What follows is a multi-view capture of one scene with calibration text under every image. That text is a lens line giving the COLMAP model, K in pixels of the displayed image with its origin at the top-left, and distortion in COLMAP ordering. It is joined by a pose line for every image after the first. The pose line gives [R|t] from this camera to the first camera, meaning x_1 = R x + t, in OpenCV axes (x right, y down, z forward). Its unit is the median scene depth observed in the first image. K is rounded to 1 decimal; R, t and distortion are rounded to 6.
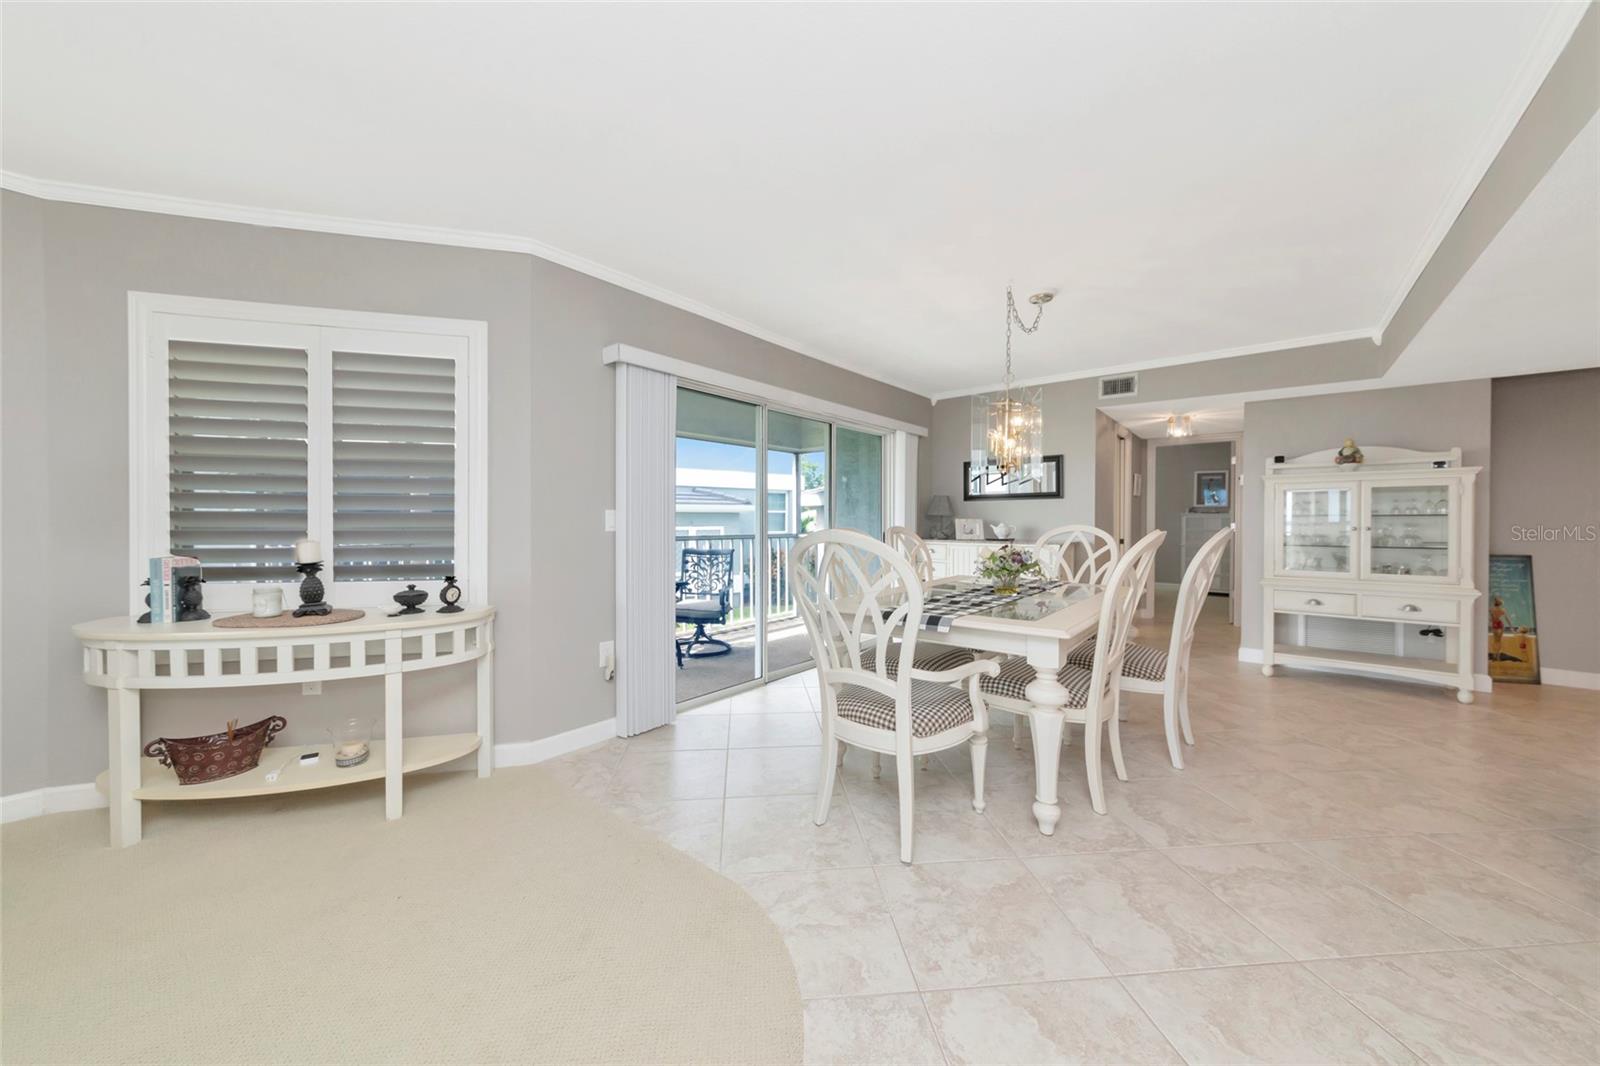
lens RADIAL K [[571.1, 0, 804.1], [0, 571.1, 523.1], [0, 0, 1]] dist [-0.005675, 0.001630]
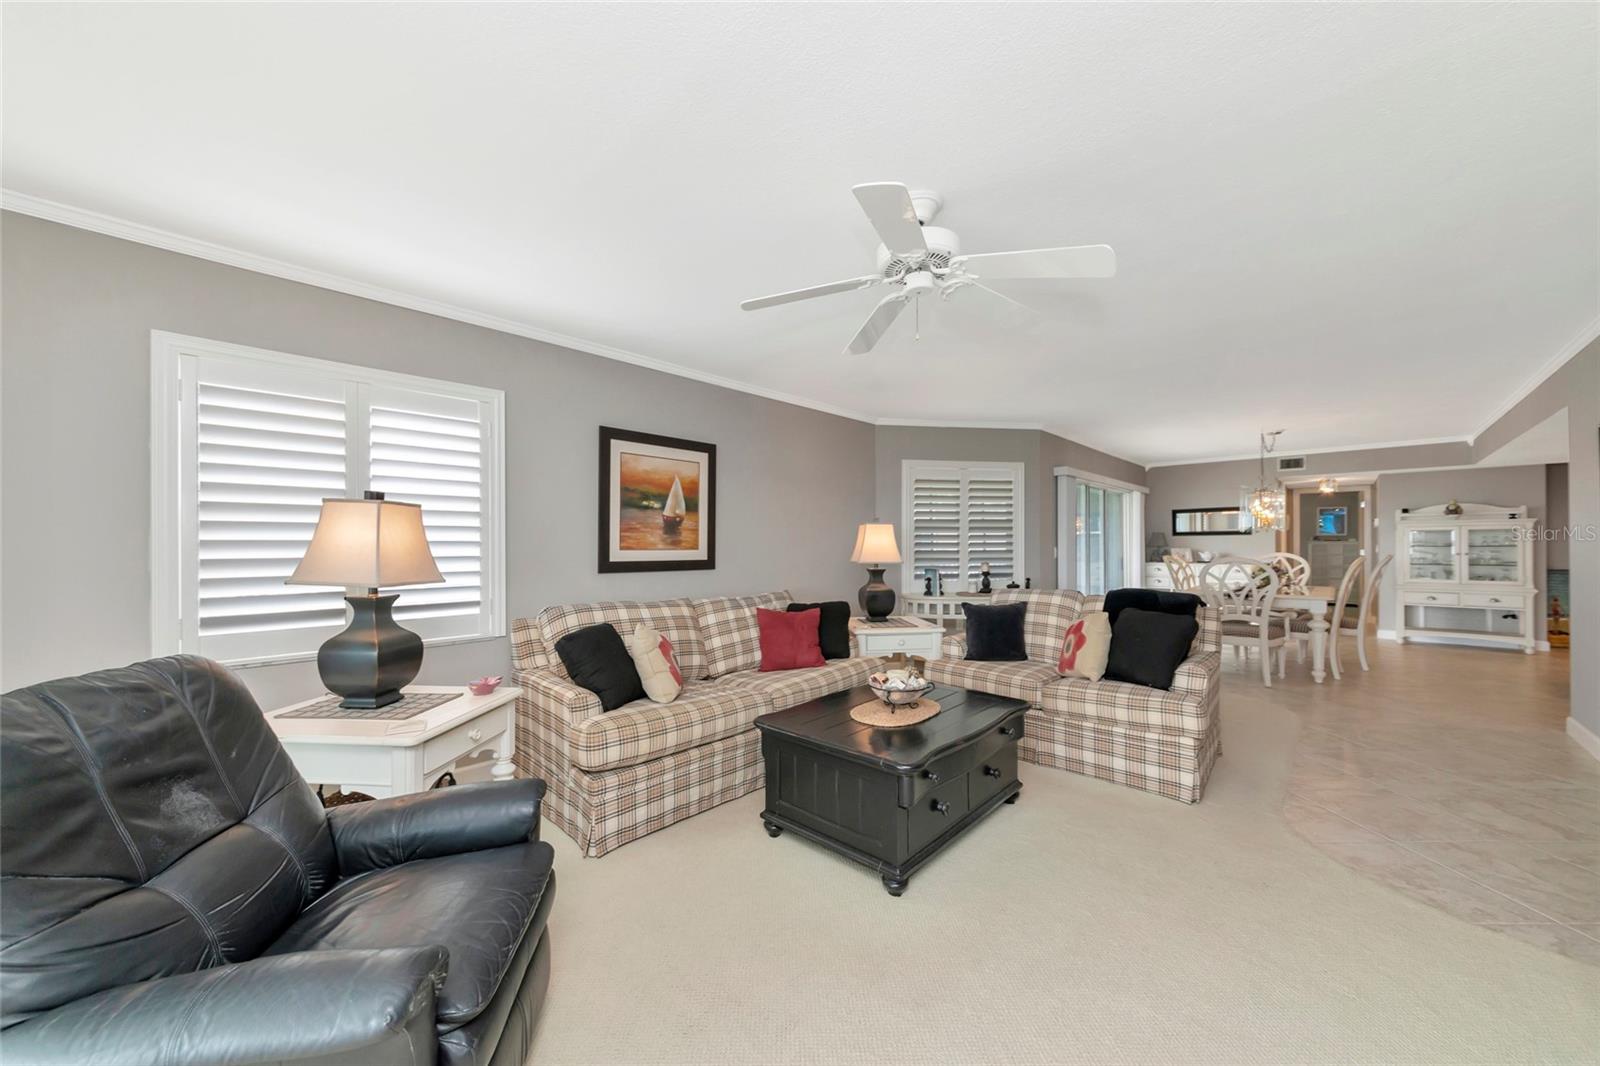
lens RADIAL K [[571.1, 0, 797.9], [0, 571.1, 543.6], [0, 0, 1]] dist [-0.005675, 0.001630]
pose [[0.996144, -0.006427, -0.087499, -0.805204], [0.005949, 0.999966, -0.005721, -0.021797], [0.087533, 0.005178, 0.996148, -0.821658]]
